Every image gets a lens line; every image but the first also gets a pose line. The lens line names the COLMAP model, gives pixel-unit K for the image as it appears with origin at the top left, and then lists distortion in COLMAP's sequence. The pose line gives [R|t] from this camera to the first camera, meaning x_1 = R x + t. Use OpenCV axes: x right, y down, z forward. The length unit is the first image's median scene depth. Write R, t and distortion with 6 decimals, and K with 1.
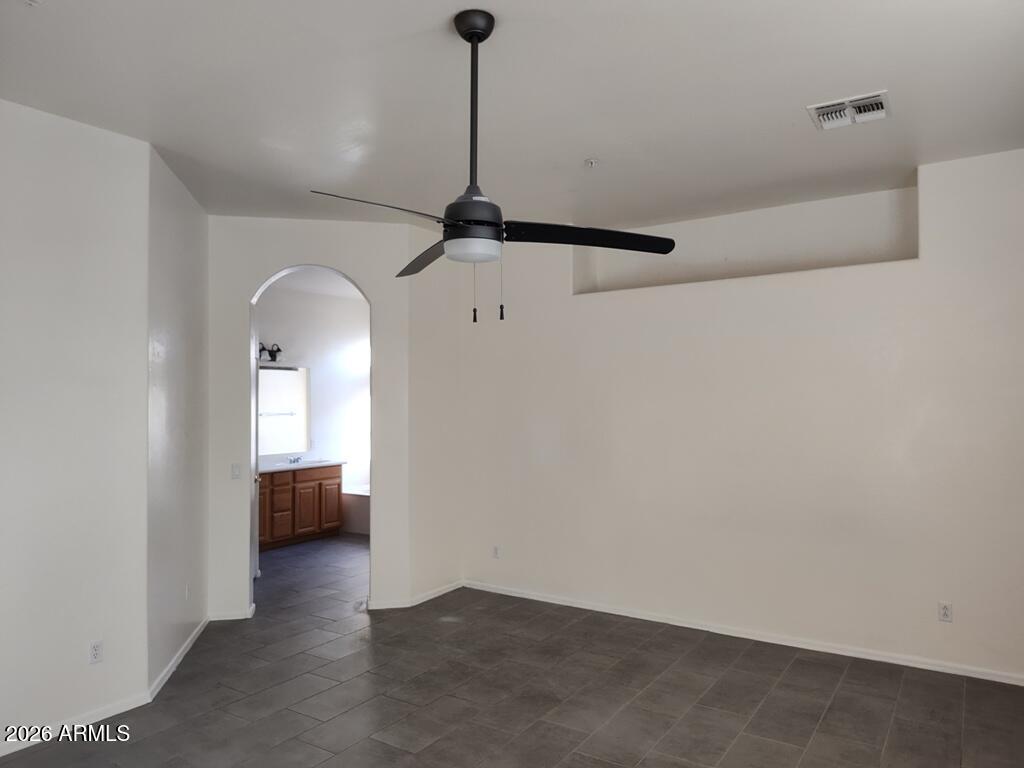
lens RADIAL K [[702.7, 0, 512.1], [0, 702.7, 387.3], [0, 0, 1]] dist [-0.003845, 0.000044]
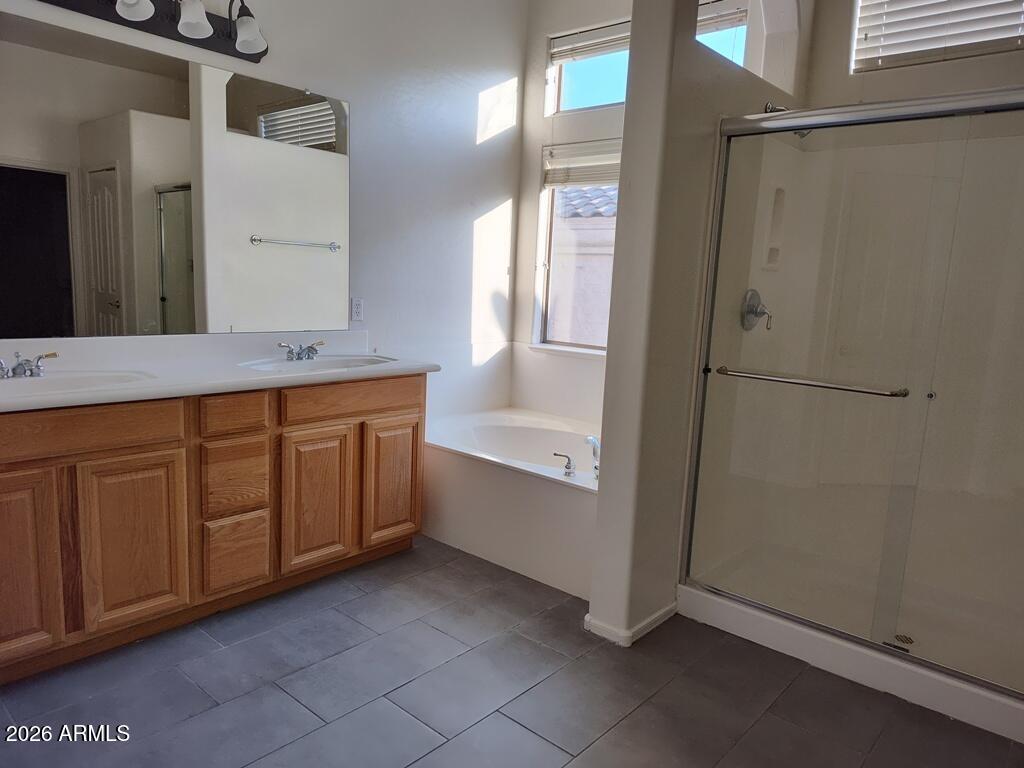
lens RADIAL K [[702.7, 0, 511.7], [0, 702.7, 384.6], [0, 0, 1]] dist [-0.003845, 0.000044]
pose [[0.989262, 0.080156, -0.122215, -0.163740], [-0.058854, 0.983876, 0.168893, 0.055331], [0.133782, -0.159886, 0.978028, 0.692232]]
